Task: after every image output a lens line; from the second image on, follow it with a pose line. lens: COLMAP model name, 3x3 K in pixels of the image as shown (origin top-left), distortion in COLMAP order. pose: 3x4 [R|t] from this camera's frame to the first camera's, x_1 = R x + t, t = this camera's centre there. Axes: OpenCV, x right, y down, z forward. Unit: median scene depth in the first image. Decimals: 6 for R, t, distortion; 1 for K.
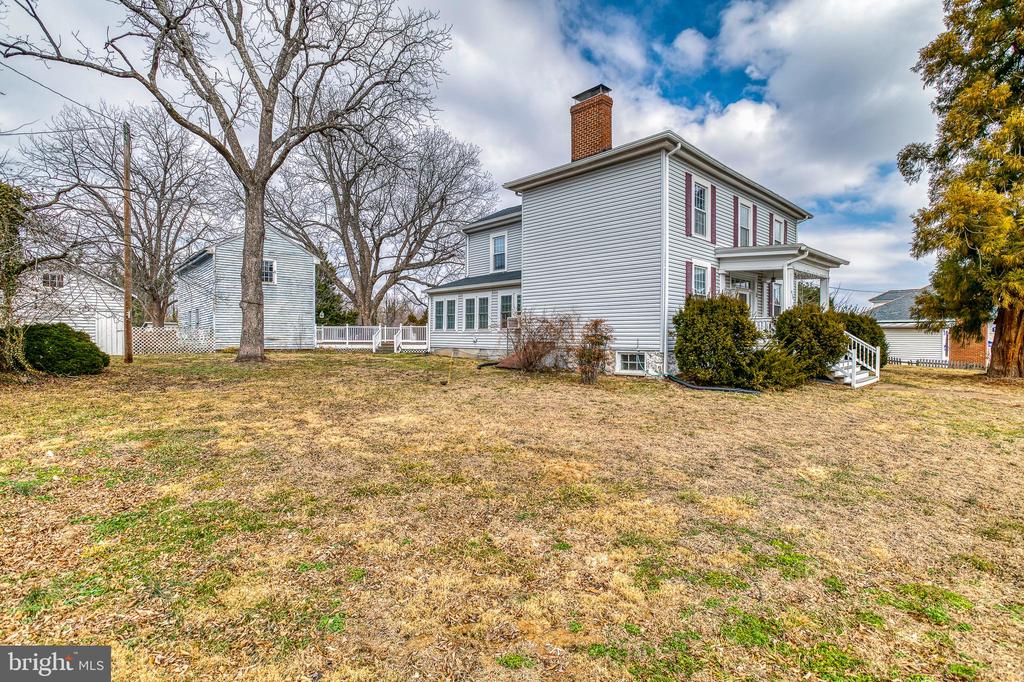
lens RADIAL K [[499.4, 0, 508.8], [0, 499.4, 337.3], [0, 0, 1]] dist [-0.050918, 0.026499]
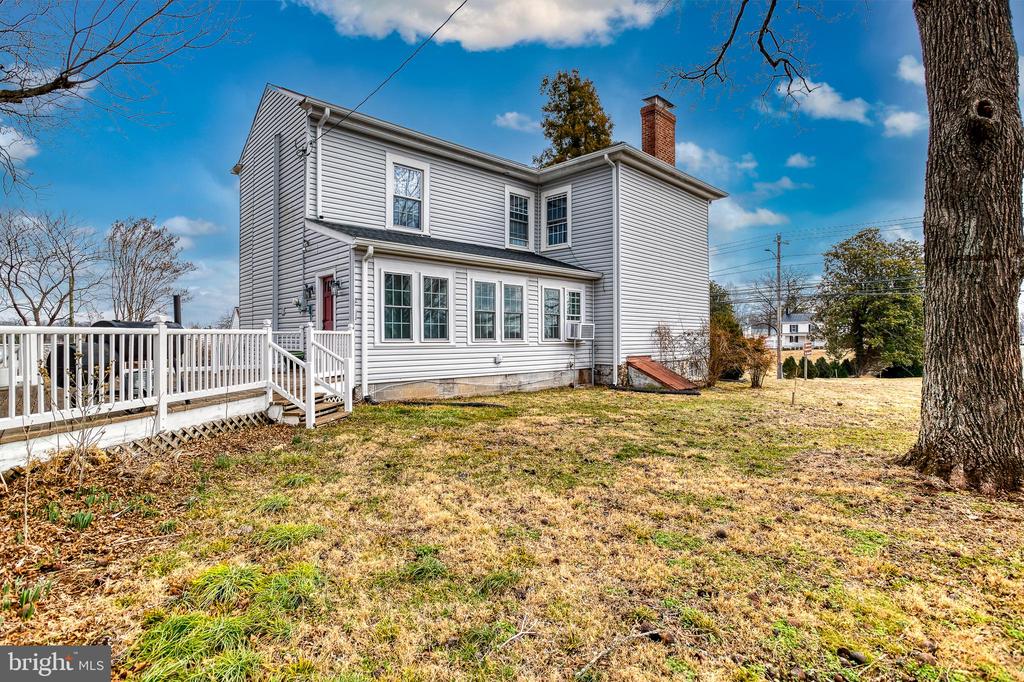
lens RADIAL K [[499.4, 0, 508.8], [0, 499.4, 337.3], [0, 0, 1]] dist [-0.050918, 0.026499]
pose [[-0.000753, -0.005336, 0.999985, -0.583553], [0.003187, 0.999981, 0.005339, -0.020909], [-0.999995, 0.003191, -0.000736, 0.937399]]
